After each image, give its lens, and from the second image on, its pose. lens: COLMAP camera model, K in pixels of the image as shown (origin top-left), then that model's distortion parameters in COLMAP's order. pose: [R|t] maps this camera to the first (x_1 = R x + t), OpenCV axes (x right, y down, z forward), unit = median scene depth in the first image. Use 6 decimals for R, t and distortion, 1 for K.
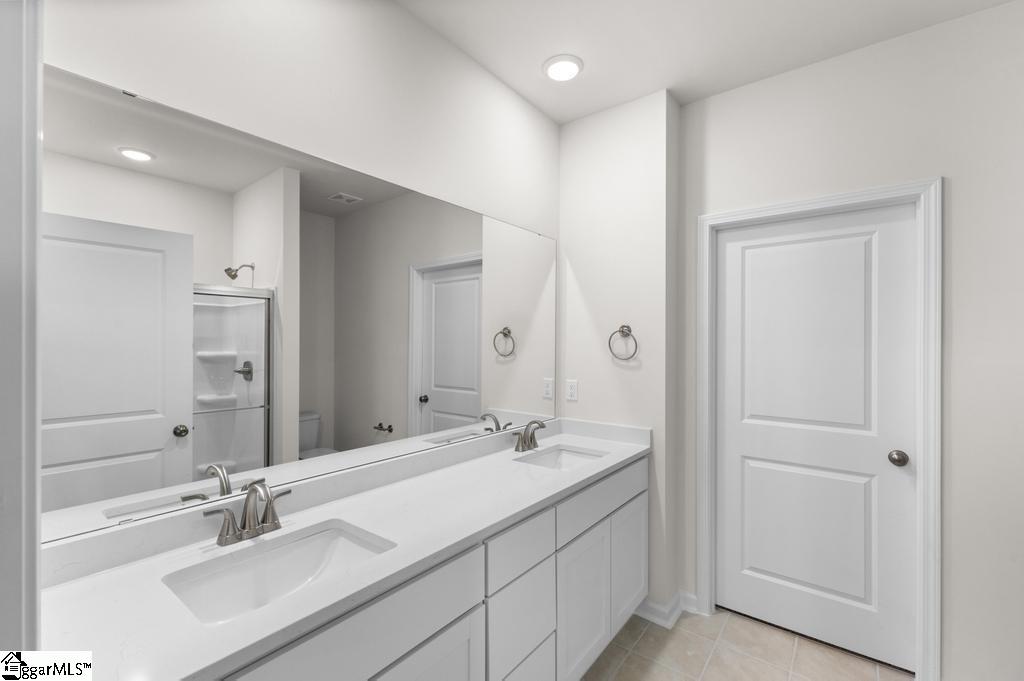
lens RADIAL K [[441.5, 0, 484.9], [0, 441.5, 354.7], [0, 0, 1]] dist [0.038024, 0.000278]
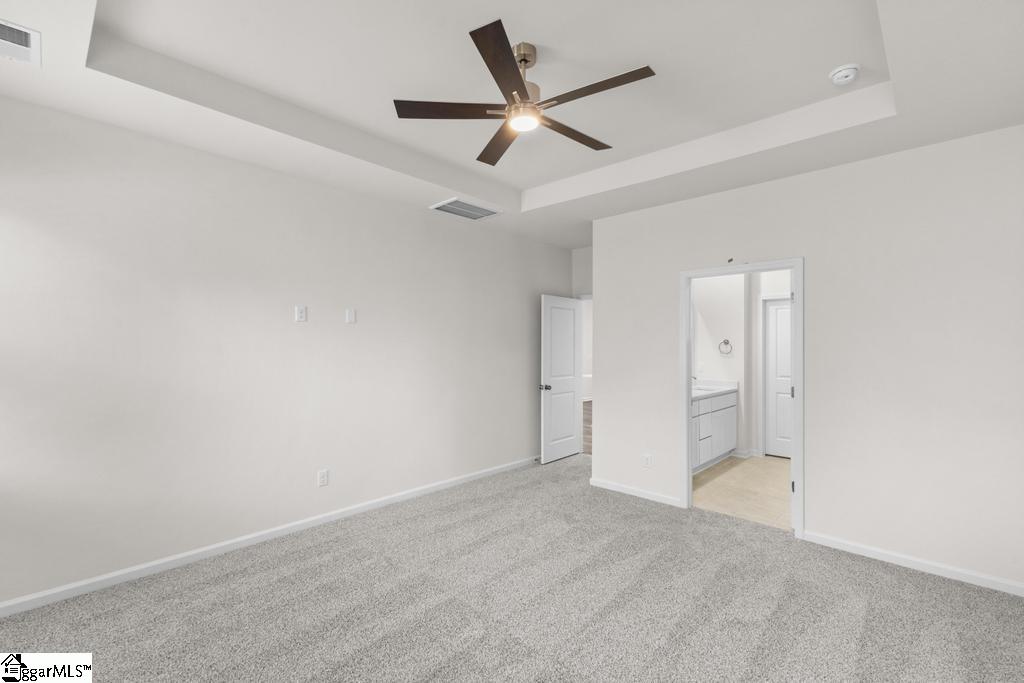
lens RADIAL K [[441.5, 0, 508.6], [0, 441.5, 349.0], [0, 0, 1]] dist [0.038024, 0.000278]
pose [[0.996345, -0.008183, -0.085030, -0.685786], [0.009161, 0.999896, 0.011122, -0.055146], [0.084930, -0.011860, 0.996316, -1.583598]]
